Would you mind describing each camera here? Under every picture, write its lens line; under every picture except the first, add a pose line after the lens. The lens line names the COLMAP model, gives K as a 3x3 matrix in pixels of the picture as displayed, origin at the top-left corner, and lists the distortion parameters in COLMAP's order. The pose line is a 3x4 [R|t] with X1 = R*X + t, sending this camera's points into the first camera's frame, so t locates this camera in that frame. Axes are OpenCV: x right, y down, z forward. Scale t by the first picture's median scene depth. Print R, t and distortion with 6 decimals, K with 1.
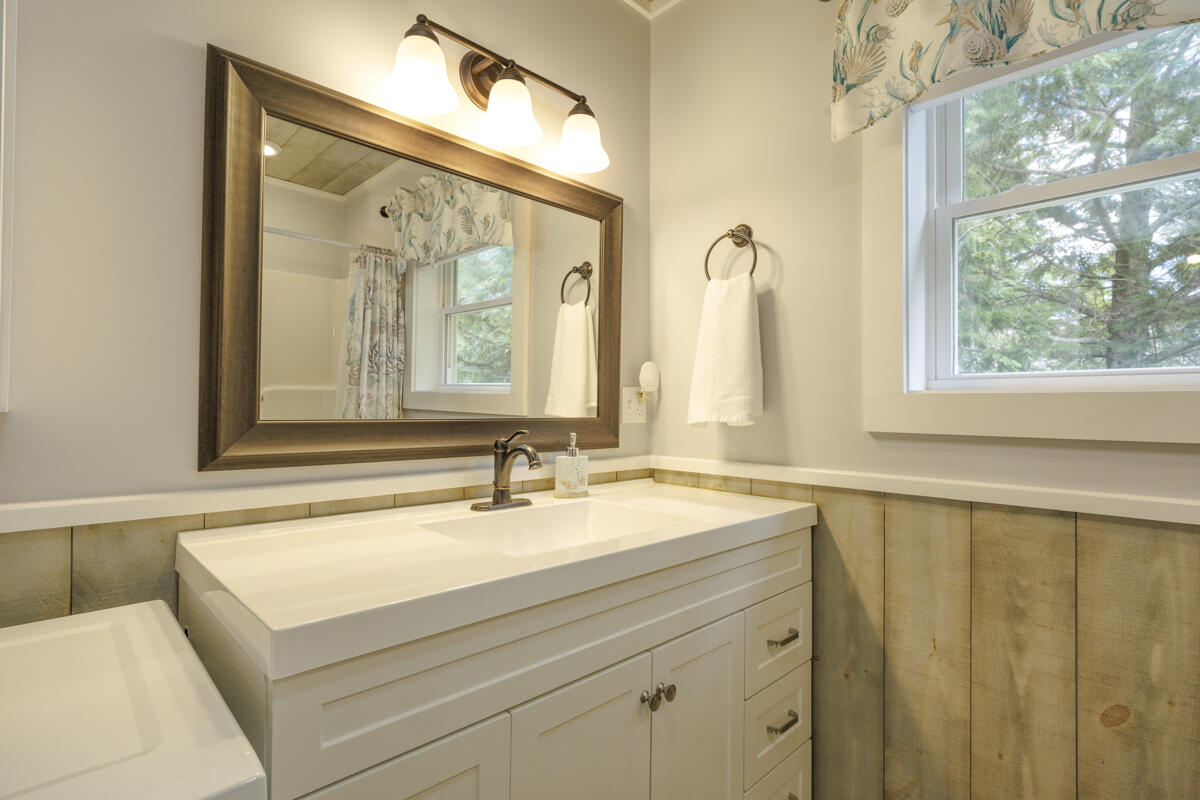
lens RADIAL K [[565.4, 0, 618.6], [0, 565.4, 401.6], [0, 0, 1]] dist [-0.000090, -0.002080]
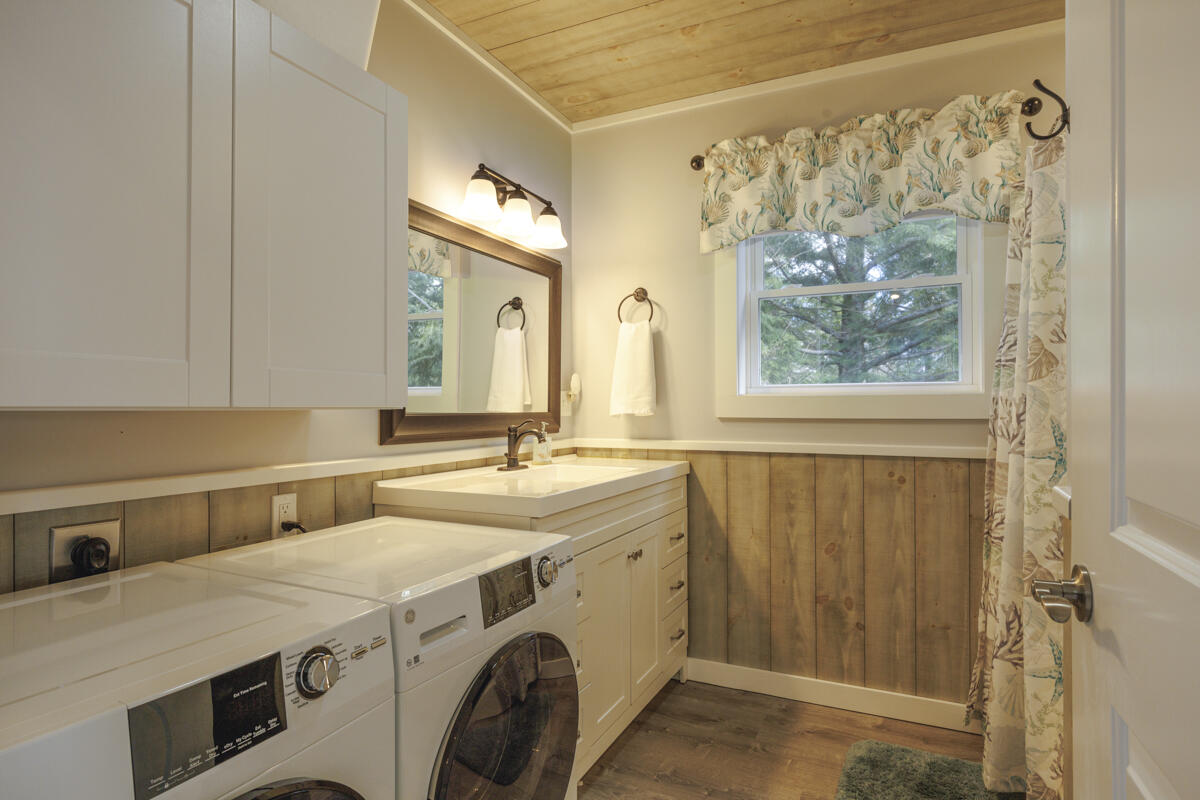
lens RADIAL K [[684.1, 0, 598.1], [0, 684.1, 402.2], [0, 0, 1]] dist [-0.003895, -0.001769]
pose [[0.936849, -0.007710, 0.349649, -0.662287], [0.005154, 0.999953, 0.008241, -0.013874], [-0.349696, -0.005918, 0.936845, -0.875431]]
